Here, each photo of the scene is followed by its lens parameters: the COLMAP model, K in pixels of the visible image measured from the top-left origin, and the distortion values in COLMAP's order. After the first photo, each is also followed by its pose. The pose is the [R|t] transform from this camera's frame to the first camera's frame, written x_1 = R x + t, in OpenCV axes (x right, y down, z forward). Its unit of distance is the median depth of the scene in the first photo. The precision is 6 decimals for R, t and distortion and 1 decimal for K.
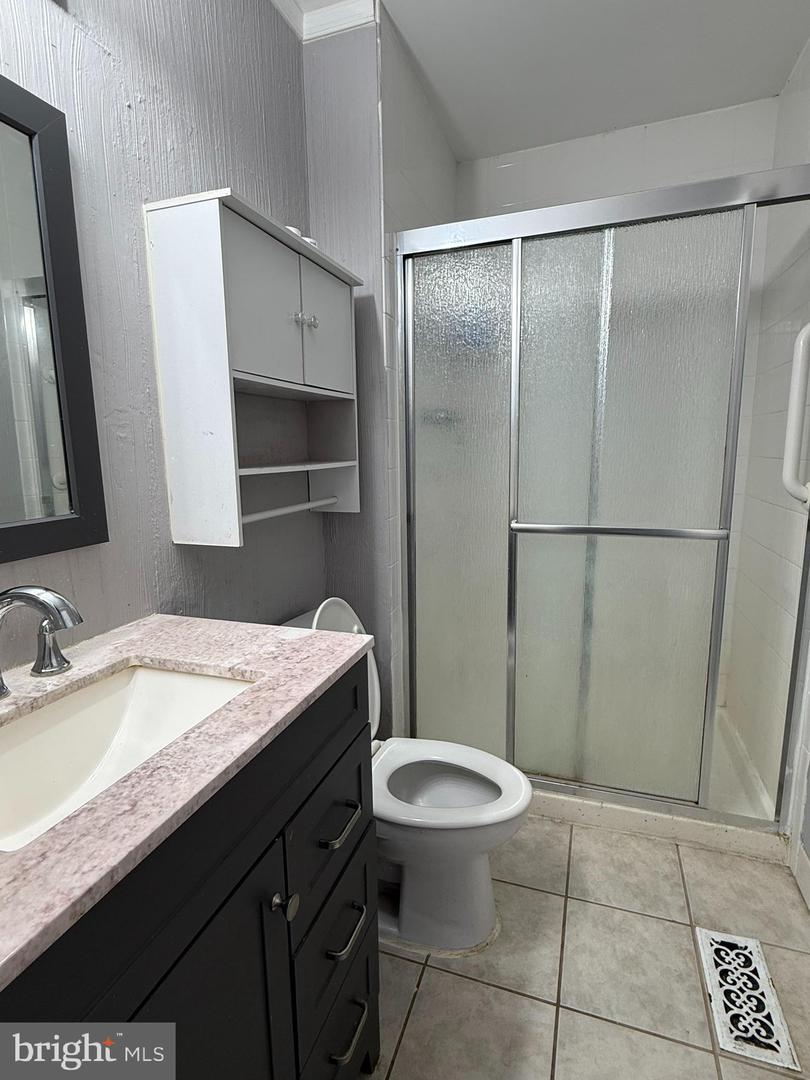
lens RADIAL K [[539.3, 0, 410.6], [0, 539.3, 538.3], [0, 0, 1]] dist [-0.001613, 0.001041]
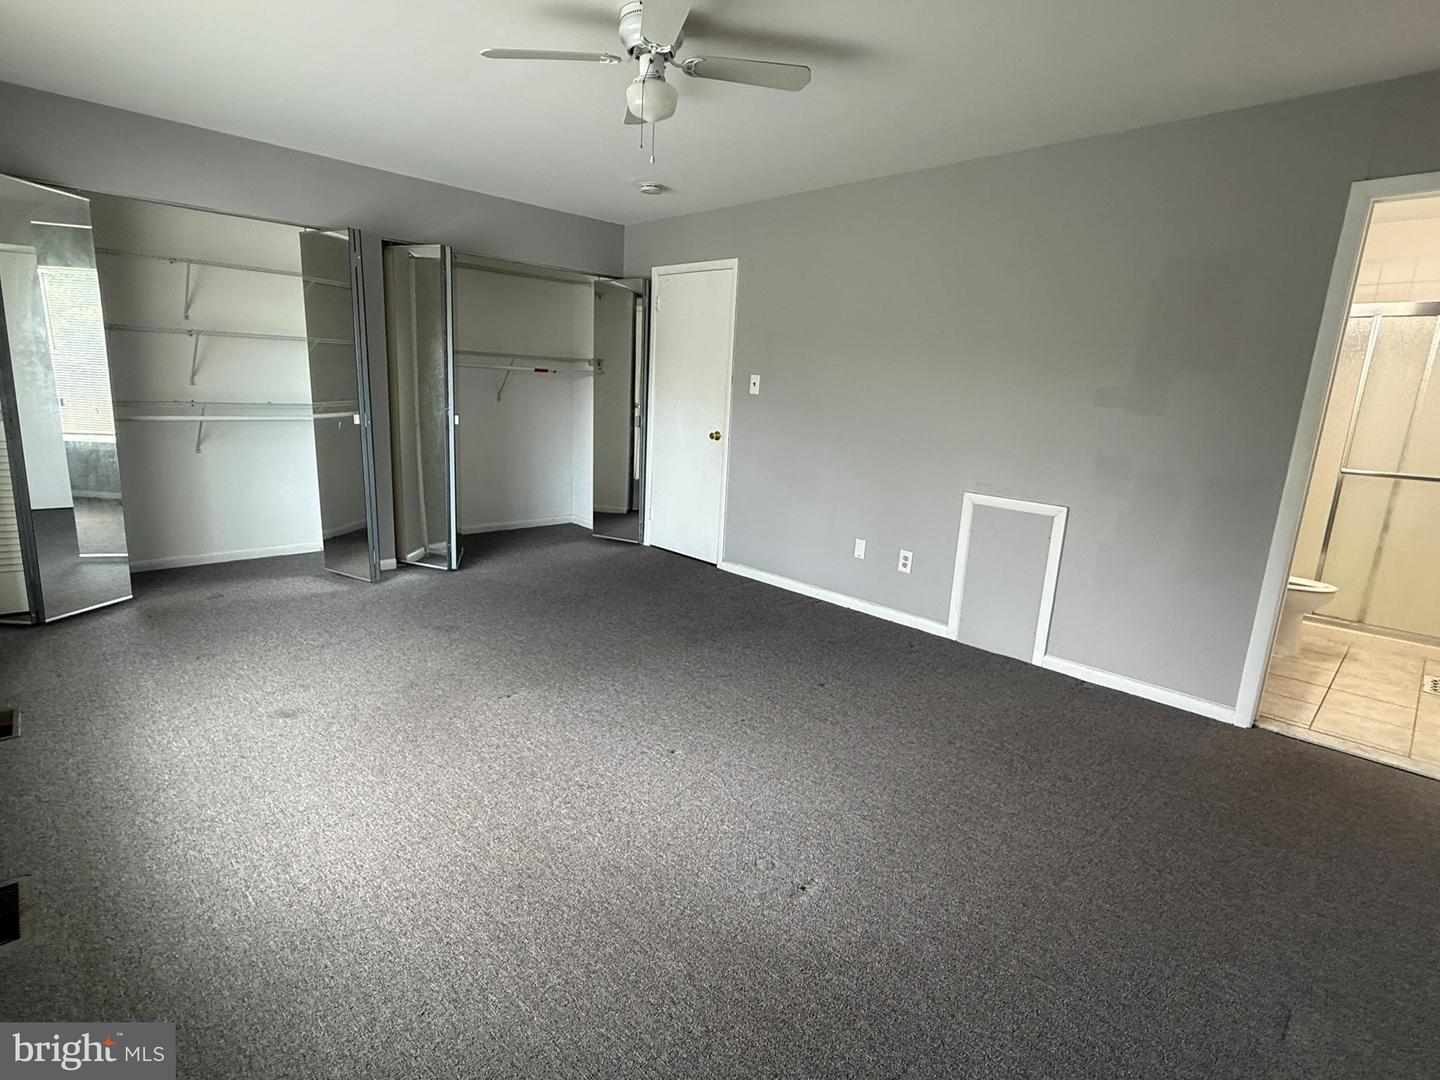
lens RADIAL K [[719.1, 0, 720.5], [0, 719.1, 532.8], [0, 0, 1]] dist [-0.001613, 0.001041]
pose [[0.895899, 0.154444, -0.416548, -0.683842], [-0.136977, 0.987975, 0.071707, 0.315513], [0.422613, -0.007184, 0.906282, -2.193339]]
